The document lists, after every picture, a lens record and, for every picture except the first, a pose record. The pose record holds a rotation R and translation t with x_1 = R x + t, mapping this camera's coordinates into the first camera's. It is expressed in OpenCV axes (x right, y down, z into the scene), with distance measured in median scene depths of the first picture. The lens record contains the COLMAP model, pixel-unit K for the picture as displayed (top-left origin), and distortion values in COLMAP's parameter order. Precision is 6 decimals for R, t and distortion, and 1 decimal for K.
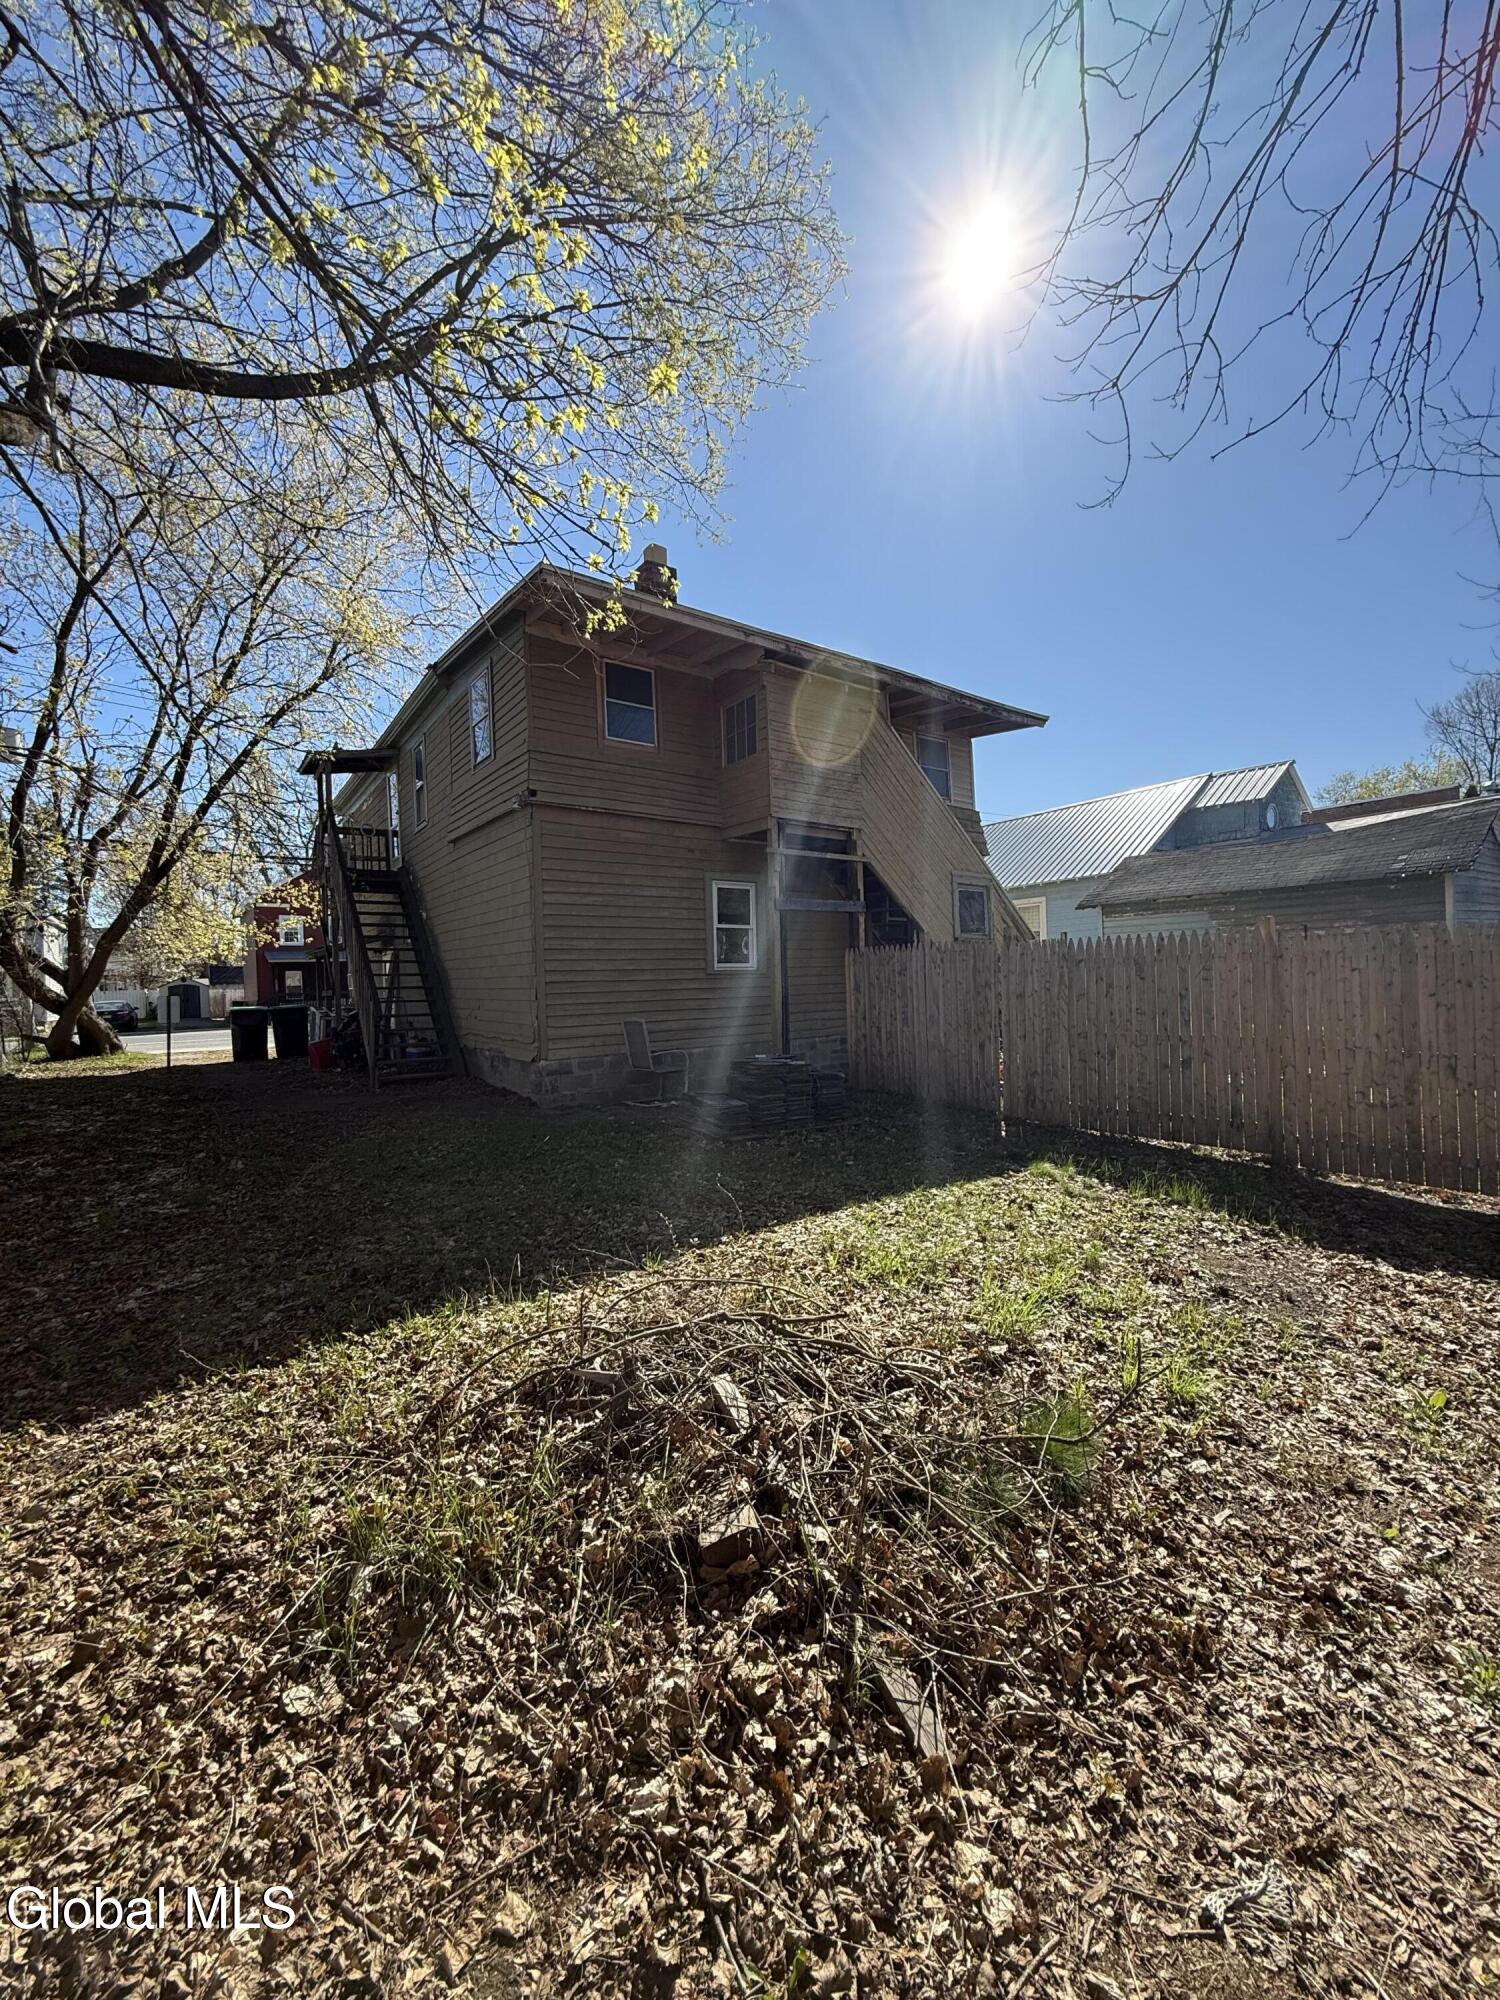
lens RADIAL K [[797.4, 0, 755.2], [0, 797.4, 995.6], [0, 0, 1]] dist [0.008474, -0.000611]
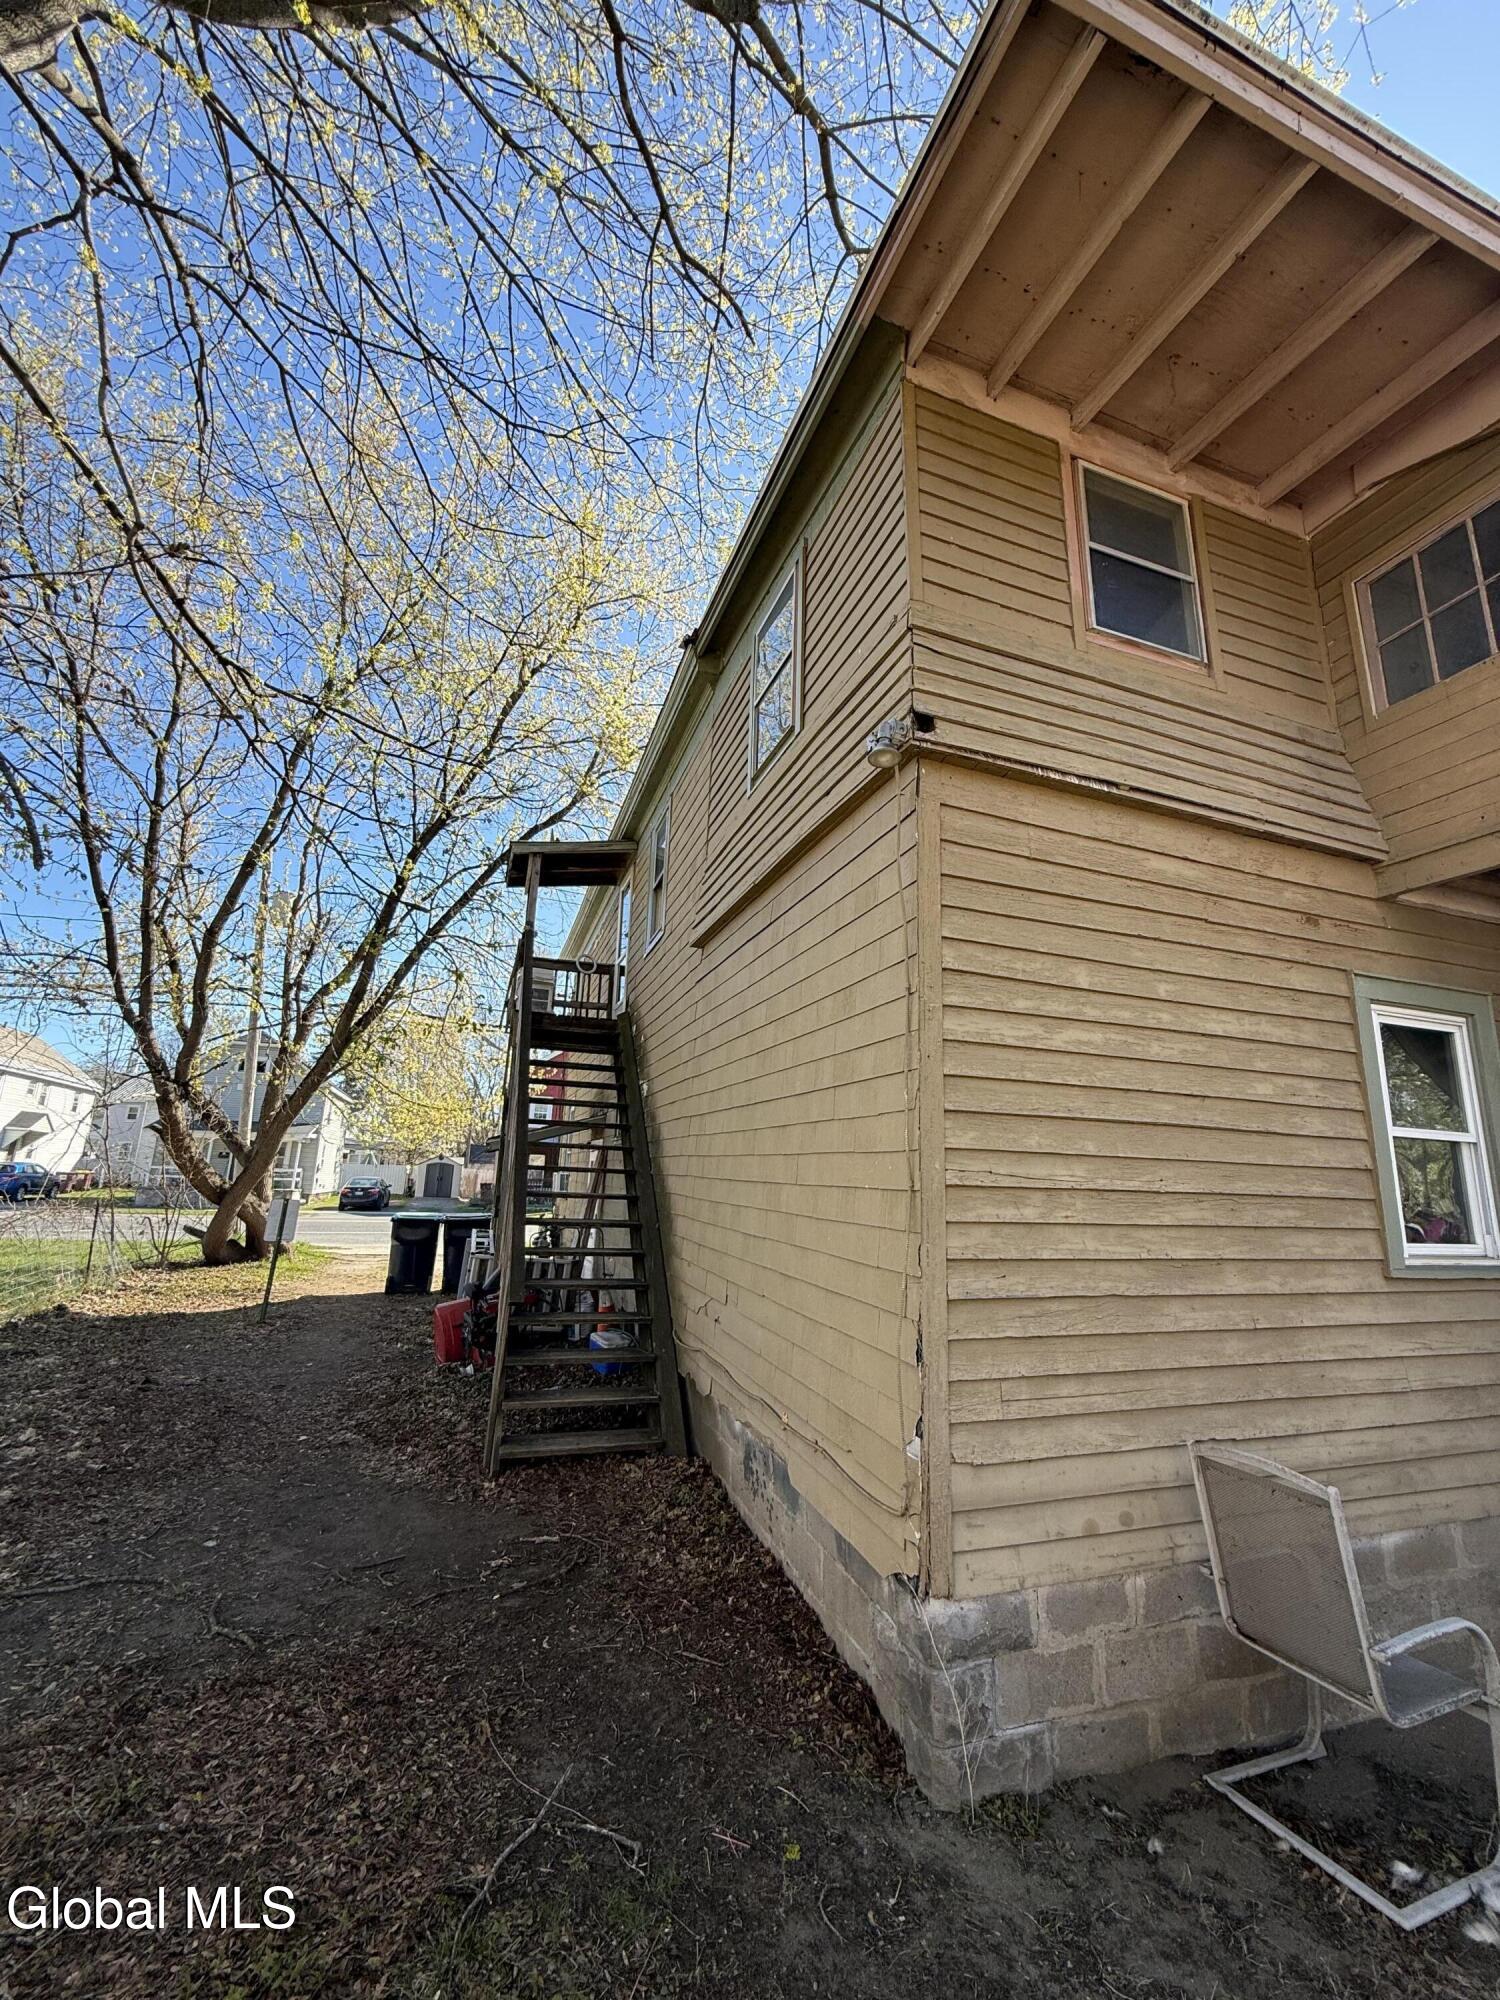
lens RADIAL K [[797.4, 0, 755.2], [0, 797.4, 995.6], [0, 0, 1]] dist [0.008474, -0.000611]
pose [[0.957231, -0.006957, -0.289241, -0.228519], [-0.062654, 0.971004, -0.230706, -0.050471], [0.282459, 0.238961, 0.929040, 0.628966]]
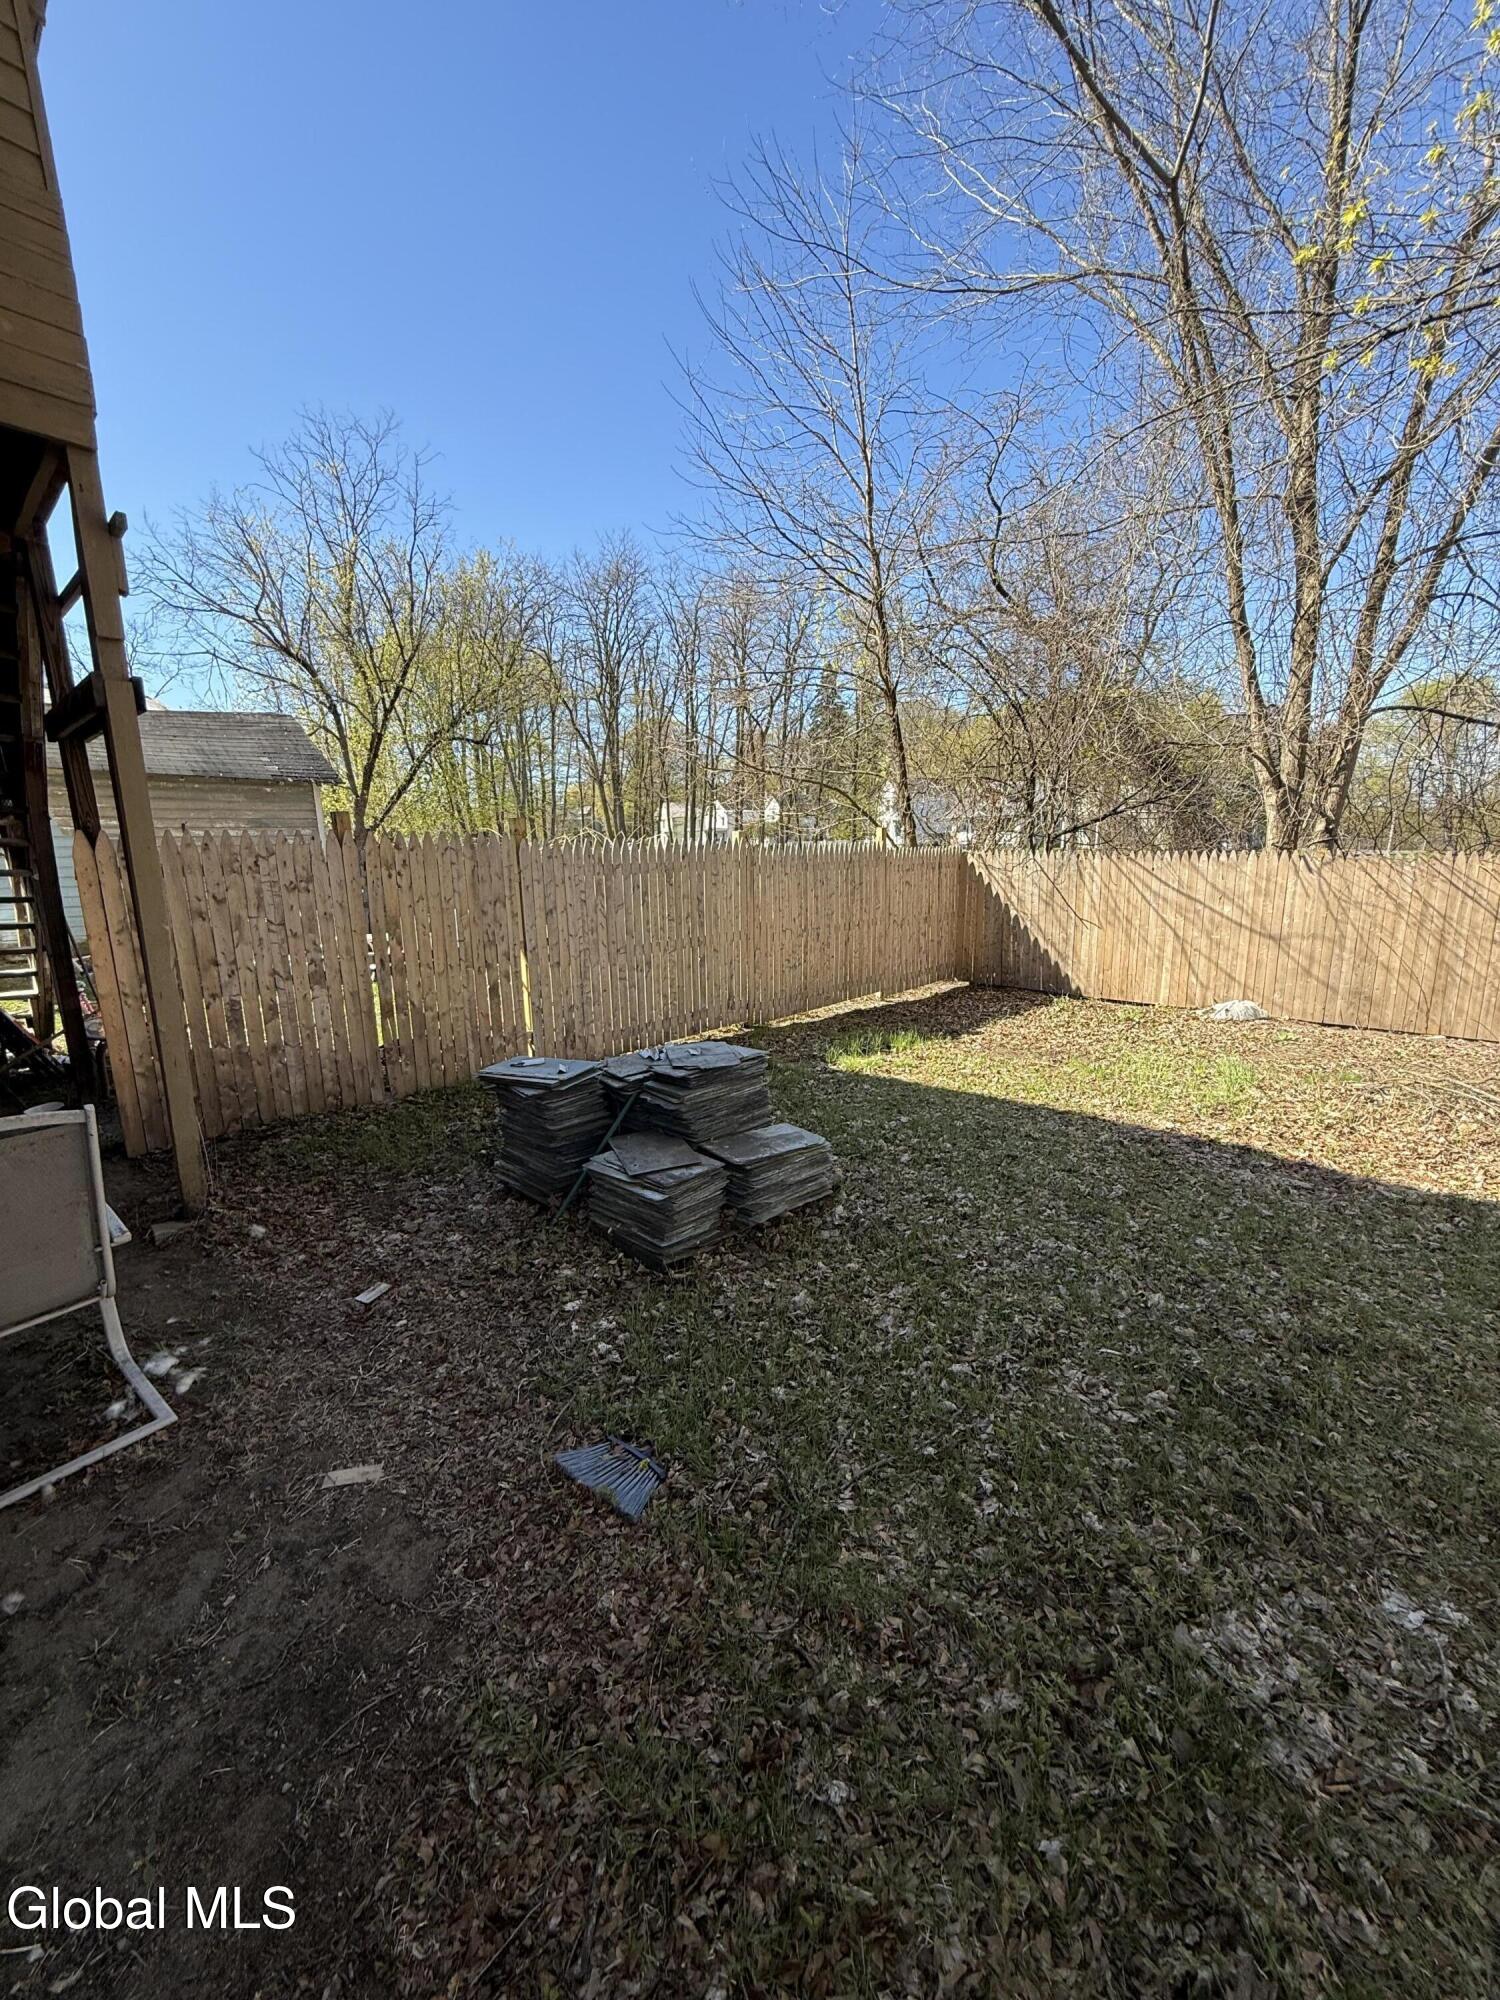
lens RADIAL K [[797.4, 0, 755.2], [0, 797.4, 995.6], [0, 0, 1]] dist [0.008474, -0.000611]
pose [[-0.204140, -0.151279, 0.967182, -0.380907], [0.039377, 0.985919, 0.162521, -0.030582], [-0.978150, 0.071262, -0.195308, 0.802948]]
